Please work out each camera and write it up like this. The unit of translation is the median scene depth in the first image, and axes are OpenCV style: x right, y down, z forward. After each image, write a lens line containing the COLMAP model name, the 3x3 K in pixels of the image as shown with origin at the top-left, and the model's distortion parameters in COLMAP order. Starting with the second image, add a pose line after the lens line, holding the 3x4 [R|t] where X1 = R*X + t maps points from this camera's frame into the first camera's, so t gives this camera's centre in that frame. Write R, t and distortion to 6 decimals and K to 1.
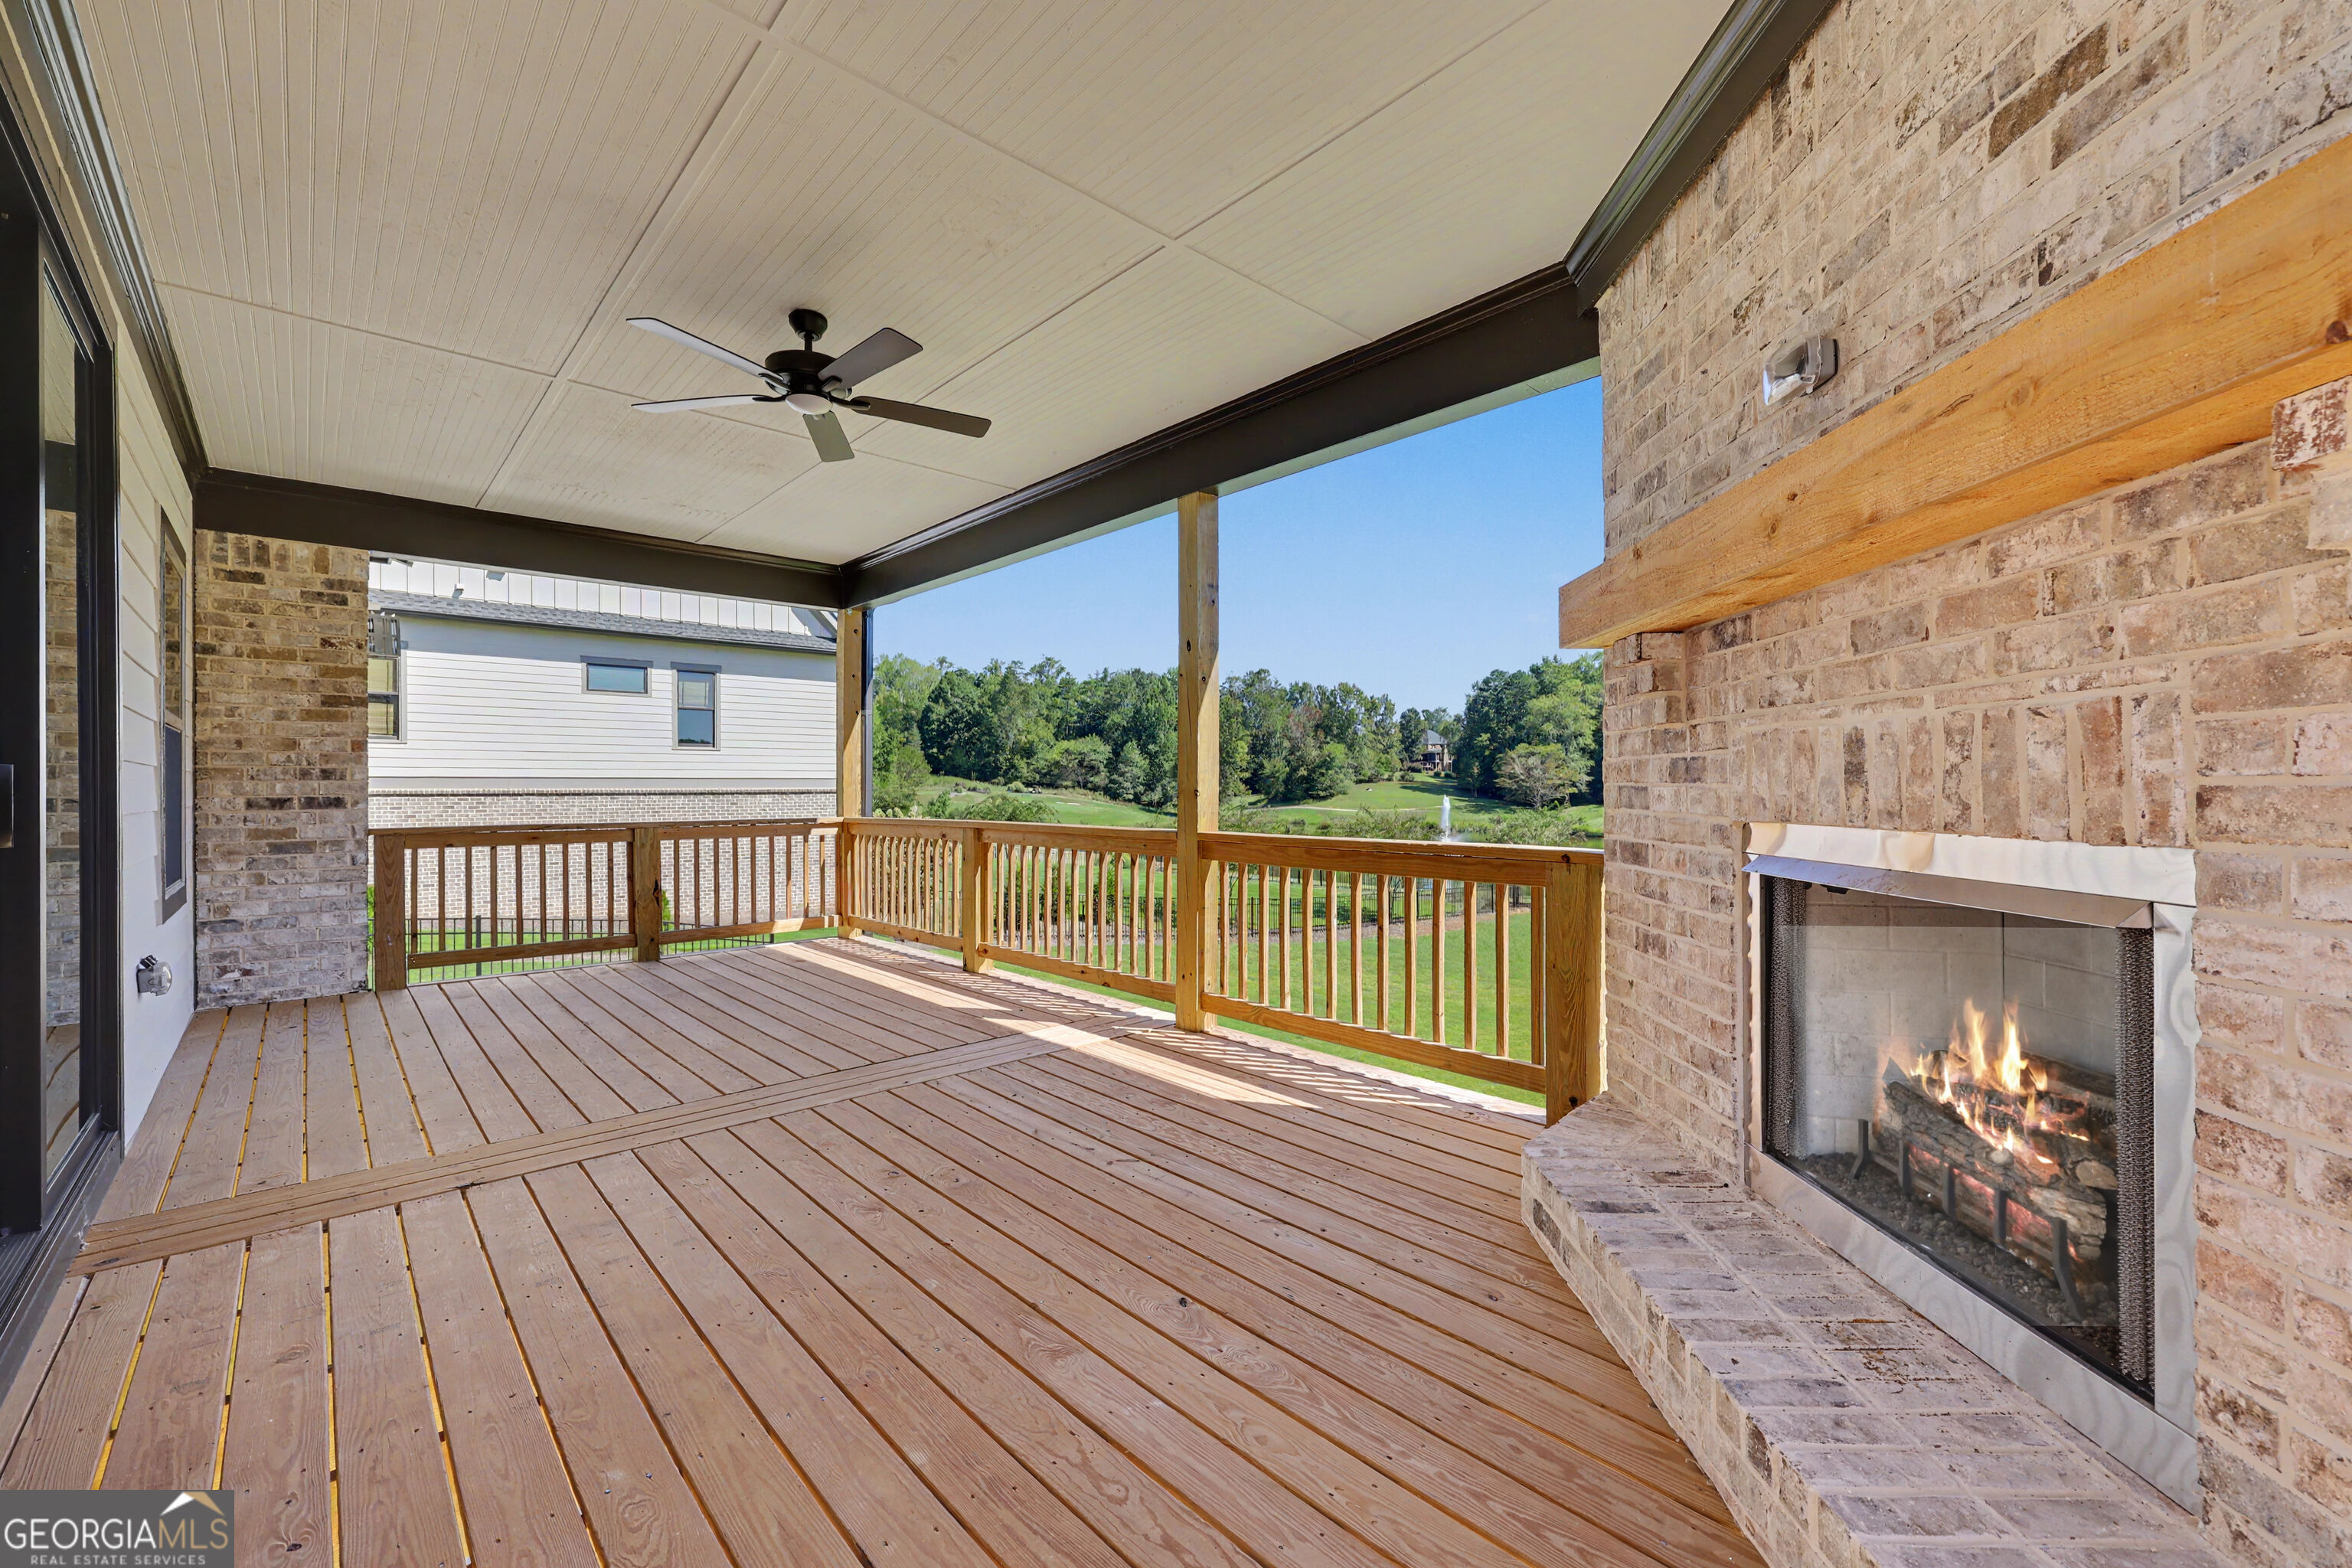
lens RADIAL K [[961.2, 0, 1170.6], [0, 961.2, 778.6], [0, 0, 1]] dist [0.003944, 0.000419]
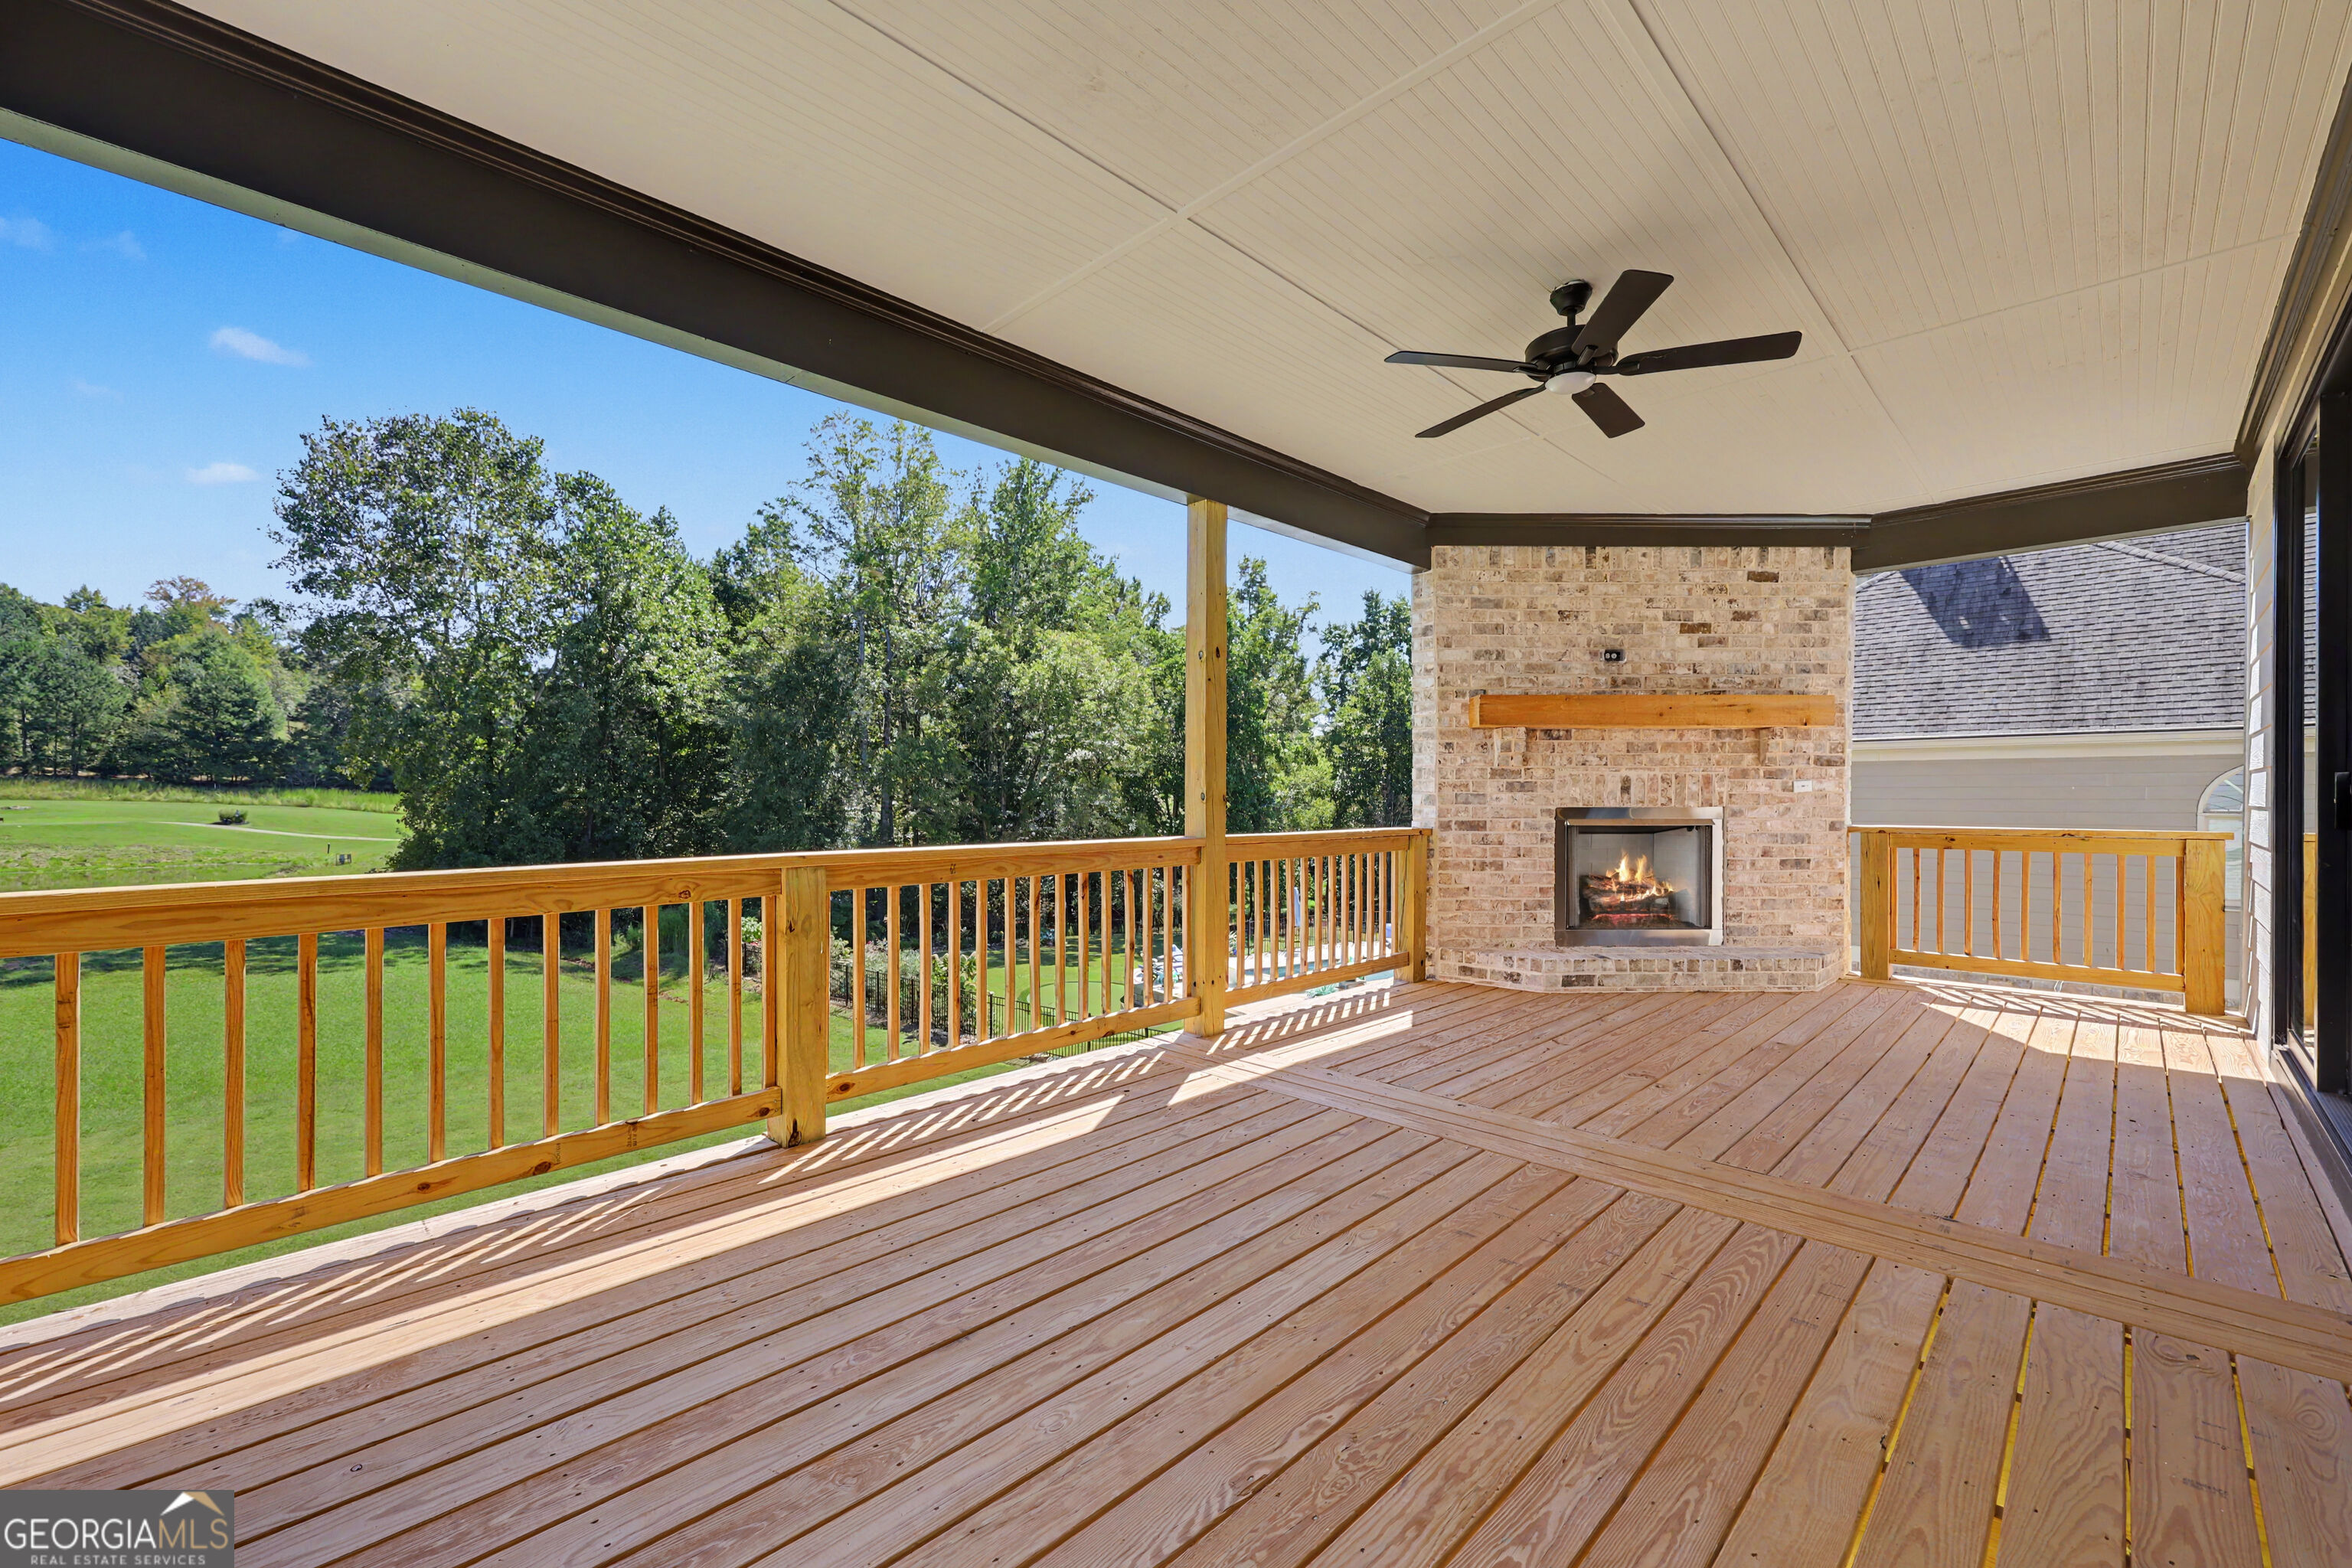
lens RADIAL K [[961.2, 0, 1182.1], [0, 961.2, 794.9], [0, 0, 1]] dist [0.003944, 0.000419]
pose [[-0.059950, 0.001835, 0.998200, -1.441161], [-0.008805, 0.999958, -0.002367, 0.019525], [-0.998163, -0.008931, -0.059931, 1.601980]]
